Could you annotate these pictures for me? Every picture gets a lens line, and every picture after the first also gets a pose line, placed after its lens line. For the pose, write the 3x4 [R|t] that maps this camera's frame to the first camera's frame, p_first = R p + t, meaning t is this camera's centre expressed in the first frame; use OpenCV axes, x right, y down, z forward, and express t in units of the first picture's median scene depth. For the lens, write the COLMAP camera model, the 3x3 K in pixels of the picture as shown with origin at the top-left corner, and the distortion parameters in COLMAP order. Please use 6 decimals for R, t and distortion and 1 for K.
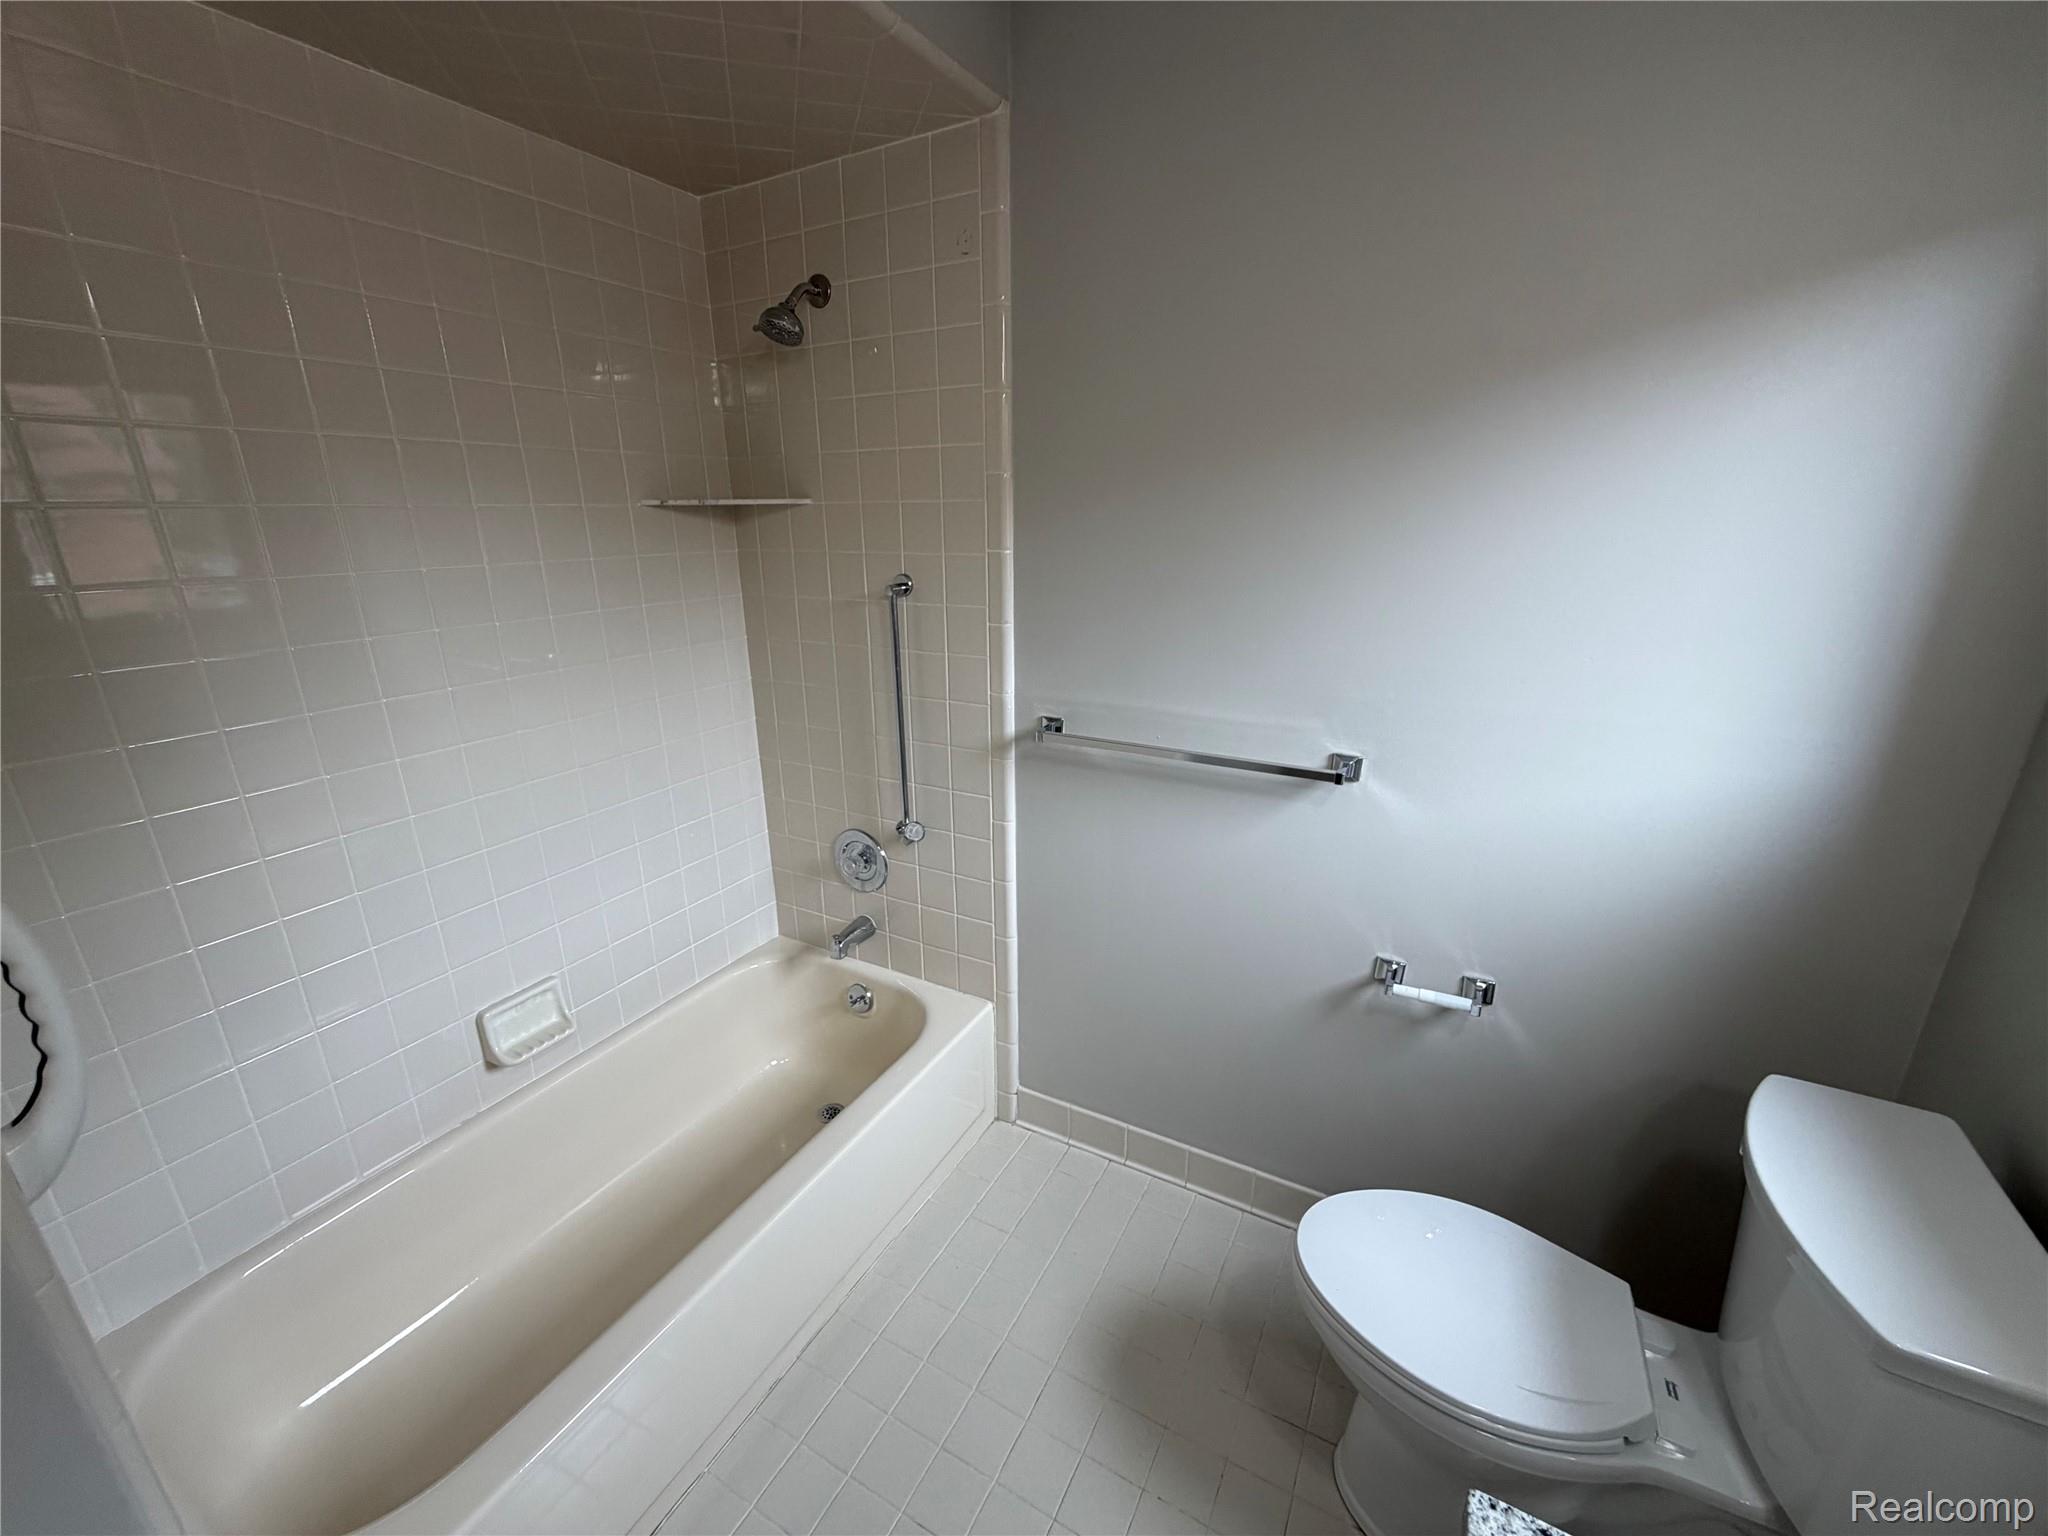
lens RADIAL K [[814.8, 0, 1020.6], [0, 814.8, 763.6], [0, 0, 1]] dist [-0.000088, -0.000855]
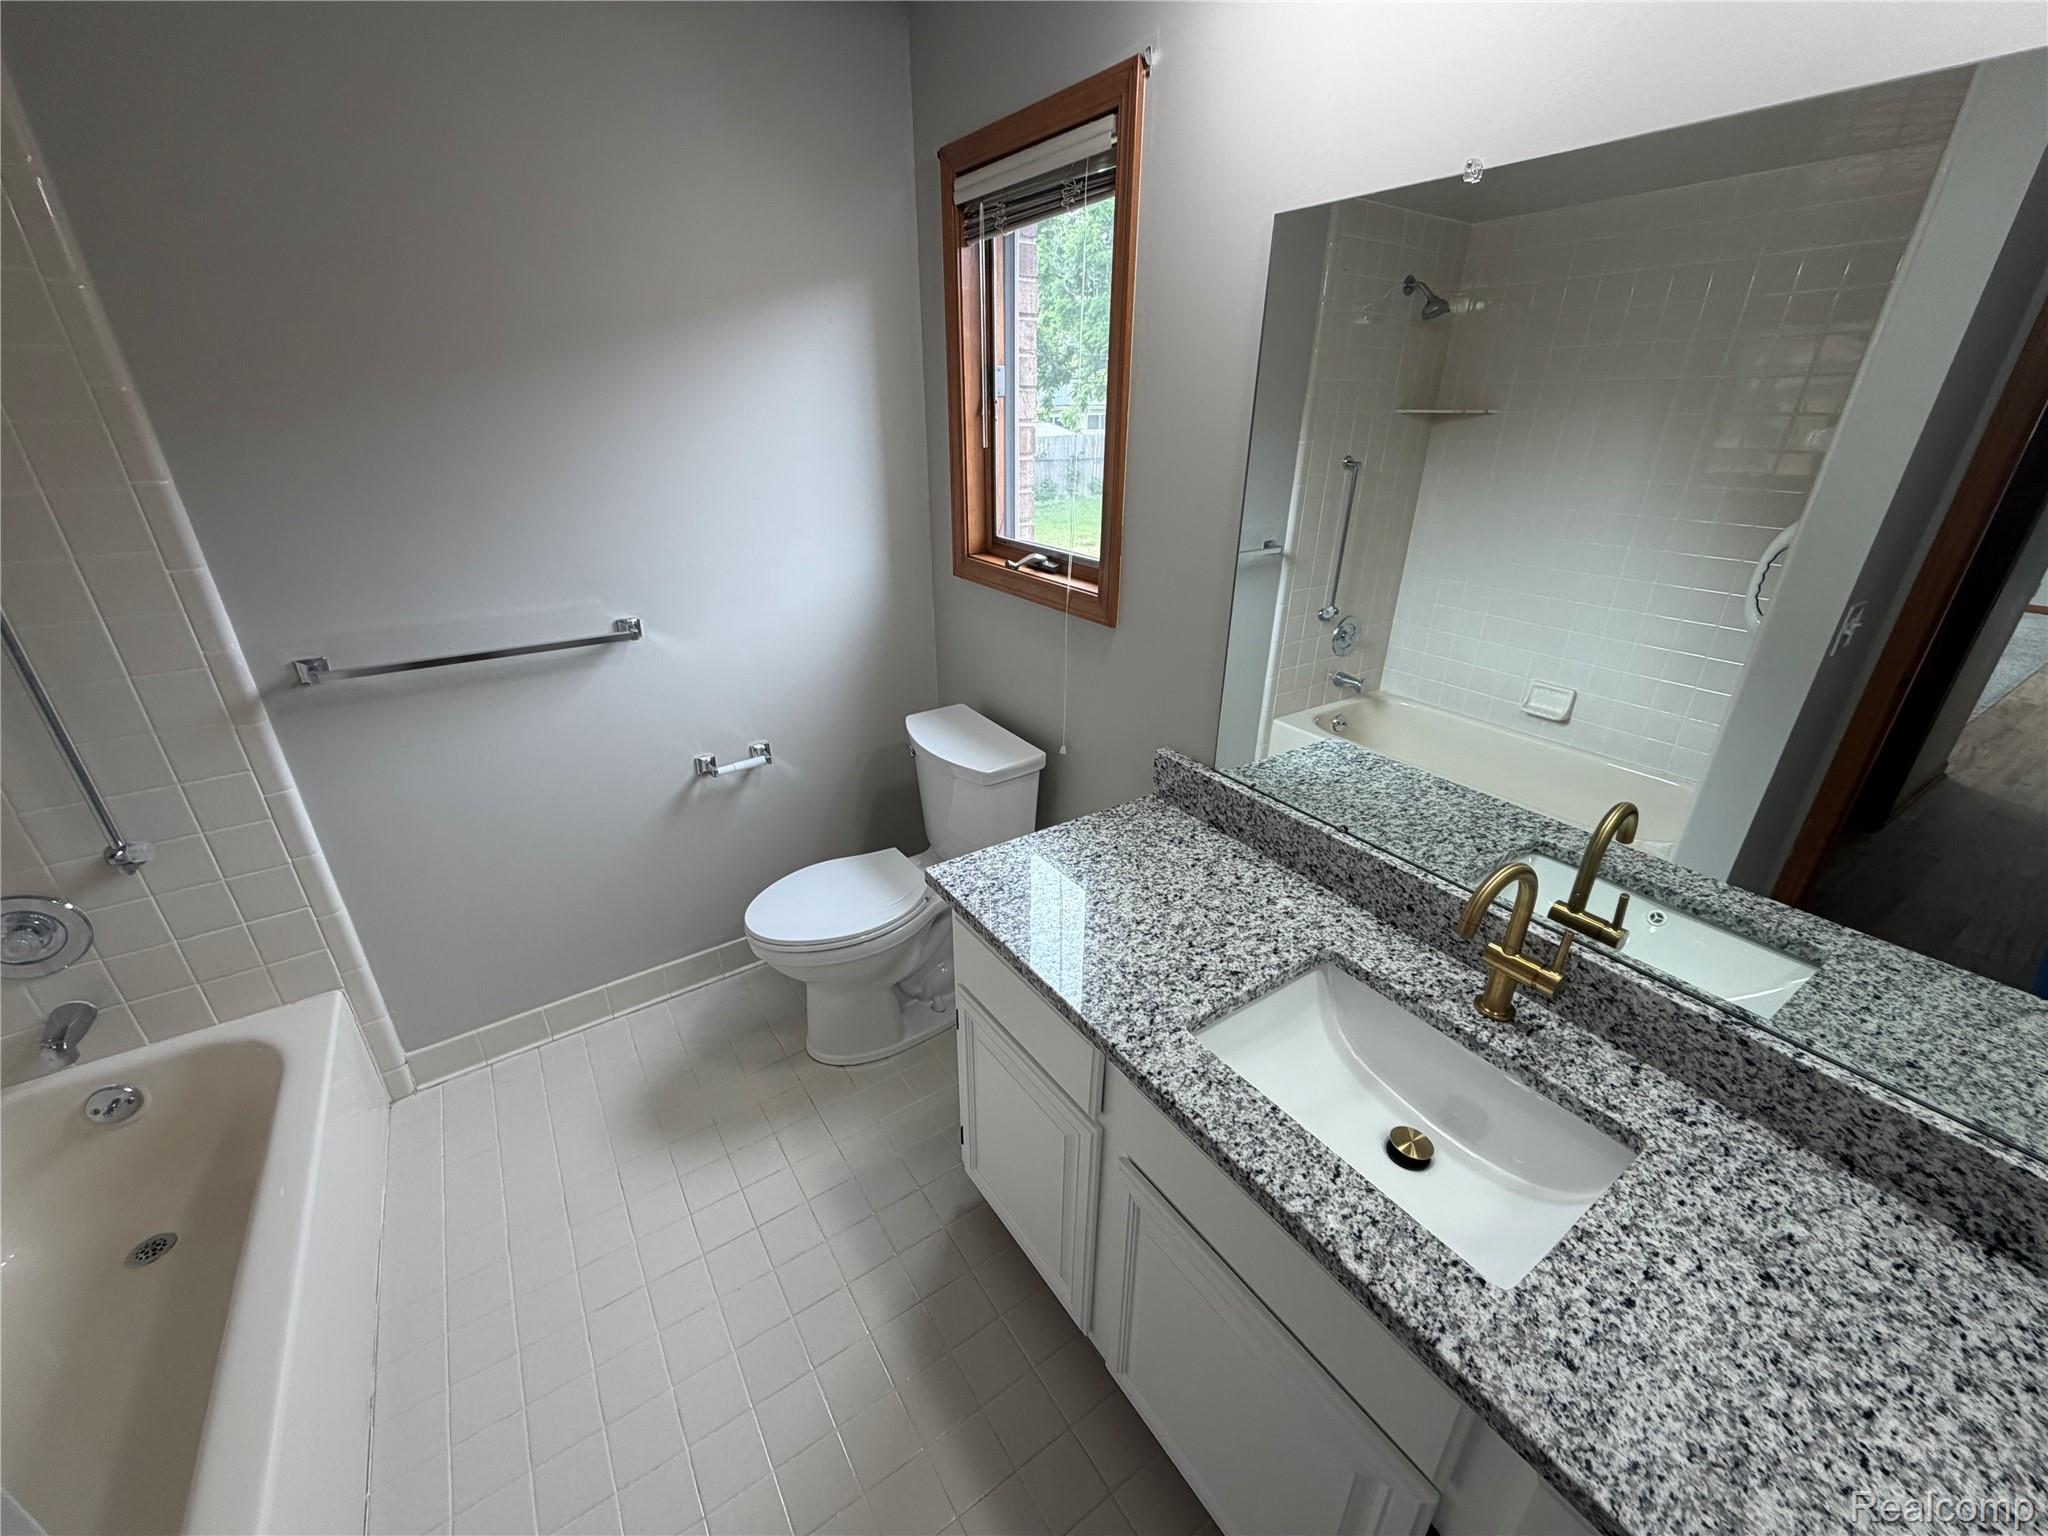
lens RADIAL K [[814.8, 0, 1028.1], [0, 814.8, 768.3], [0, 0, 1]] dist [-0.000088, -0.000855]
pose [[0.455352, -0.362247, 0.813284, -0.380200], [0.266812, 0.927021, 0.263521, 0.032576], [-0.849391, 0.097000, 0.518773, -0.172880]]
